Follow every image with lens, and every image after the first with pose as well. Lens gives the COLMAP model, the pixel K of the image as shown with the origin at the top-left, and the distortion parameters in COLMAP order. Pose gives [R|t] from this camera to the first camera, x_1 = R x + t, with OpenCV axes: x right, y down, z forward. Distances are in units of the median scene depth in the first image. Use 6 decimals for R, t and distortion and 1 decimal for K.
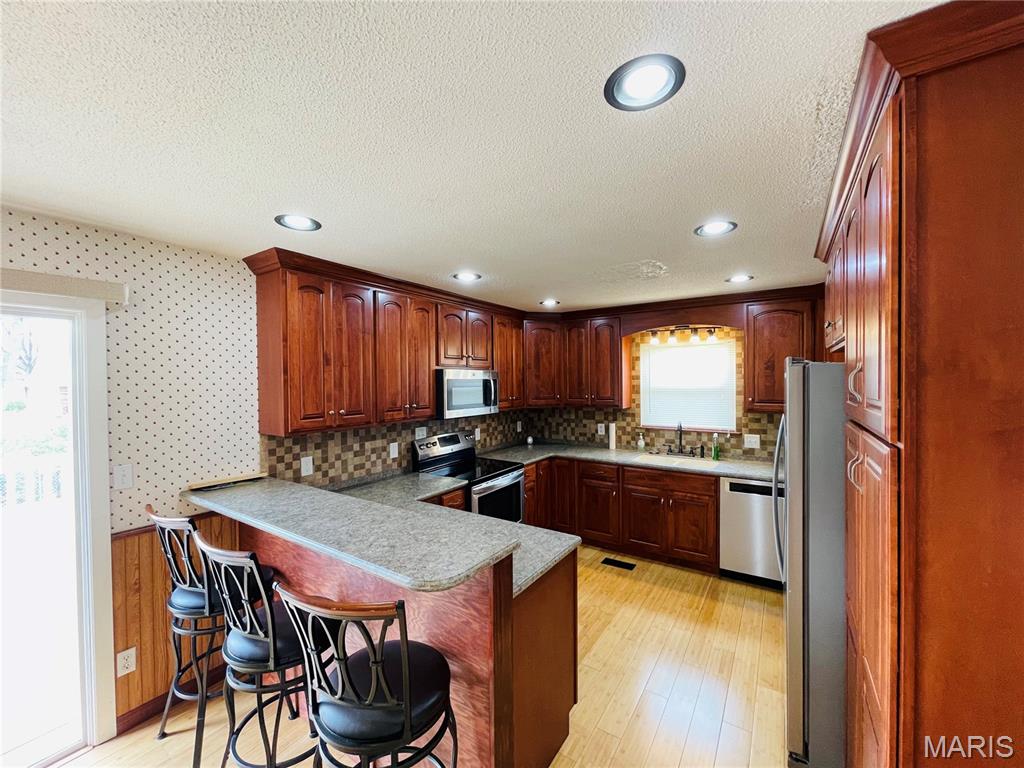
lens RADIAL K [[414.5, 0, 512.0], [0, 414.5, 384.0], [0, 0, 1]] dist [0.003928, 0.000613]
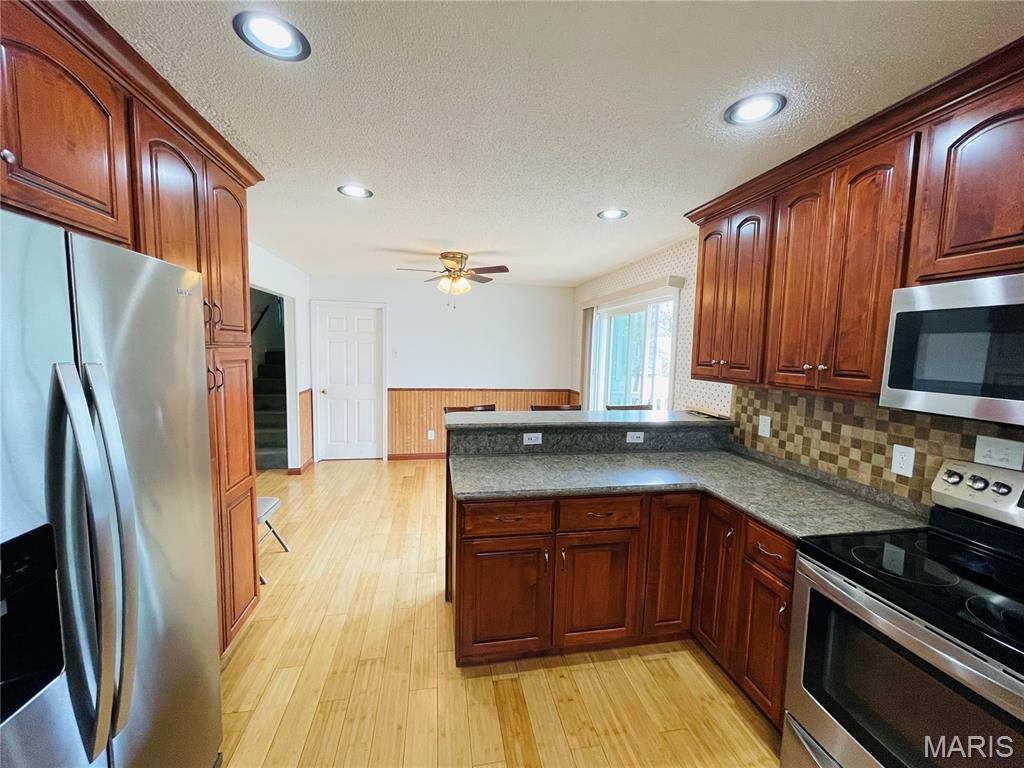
lens RADIAL K [[414.5, 0, 512.0], [0, 414.5, 384.0], [0, 0, 1]] dist [0.003928, 0.000613]
pose [[-0.721467, 0.050793, -0.690583, 0.359967], [-0.025072, 0.994736, 0.099357, 0.024604], [0.691995, 0.088997, -0.716396, 0.903084]]
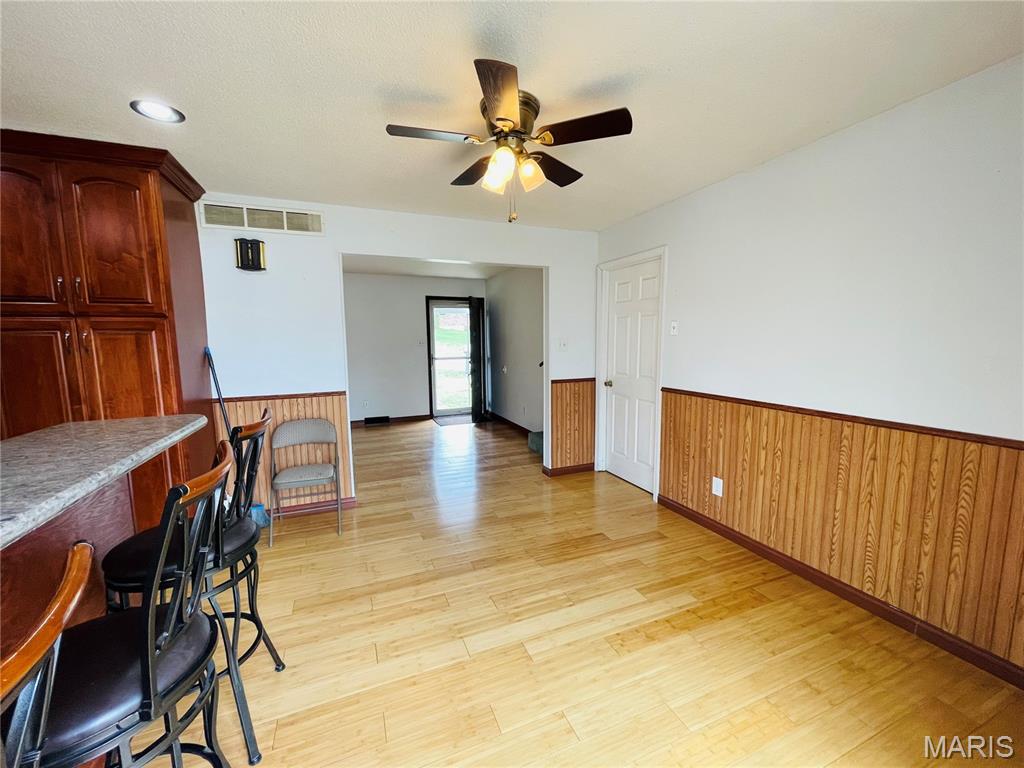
lens RADIAL K [[414.5, 0, 512.0], [0, 414.5, 384.0], [0, 0, 1]] dist [0.003928, 0.000613]
pose [[-0.824077, -0.045620, 0.564638, -0.543213], [0.023701, 0.993103, 0.114829, 0.078265], [-0.565982, 0.108010, -0.817312, 0.473327]]
